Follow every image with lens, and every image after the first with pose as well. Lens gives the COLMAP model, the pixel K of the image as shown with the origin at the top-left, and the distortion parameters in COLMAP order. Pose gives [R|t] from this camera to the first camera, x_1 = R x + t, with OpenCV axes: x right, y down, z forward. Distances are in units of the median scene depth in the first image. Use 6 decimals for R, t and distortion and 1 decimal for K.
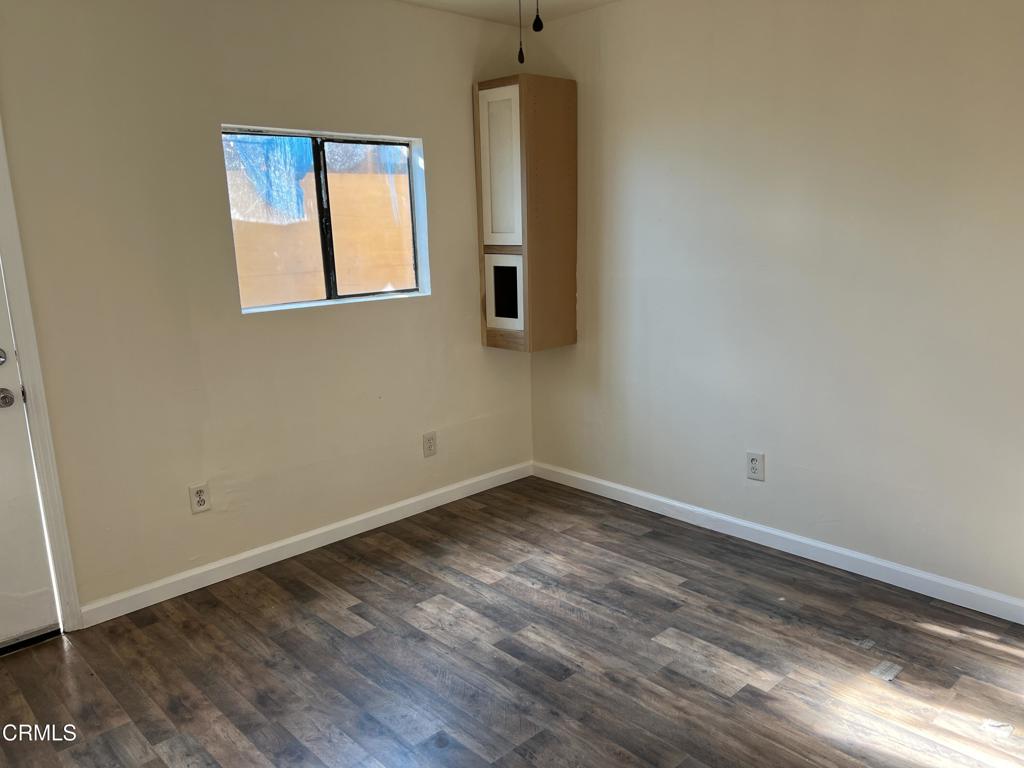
lens RADIAL K [[768.8, 0, 512.8], [0, 768.8, 392.3], [0, 0, 1]] dist [0.044055, -0.053189]
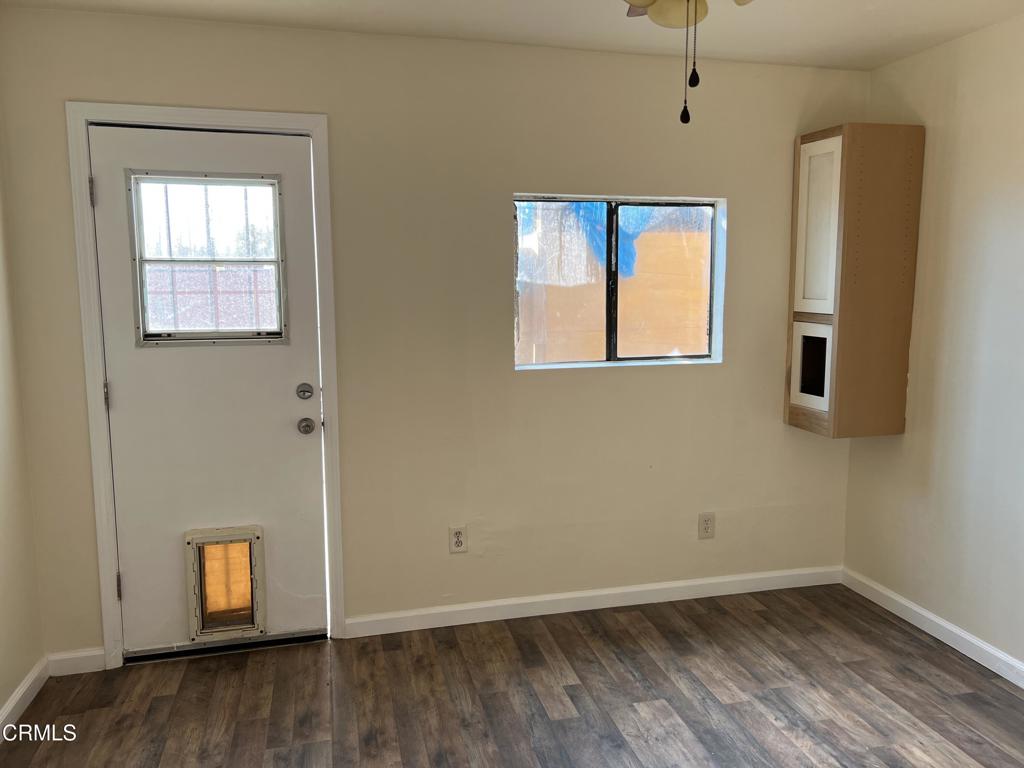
lens RADIAL K [[768.8, 0, 516.2], [0, 768.8, 373.2], [0, 0, 1]] dist [0.044055, -0.053189]
pose [[0.869220, 0.080473, -0.487832, 0.144978], [-0.124874, 0.990410, -0.059122, -0.032422], [0.478396, 0.112308, 0.870933, 0.088339]]
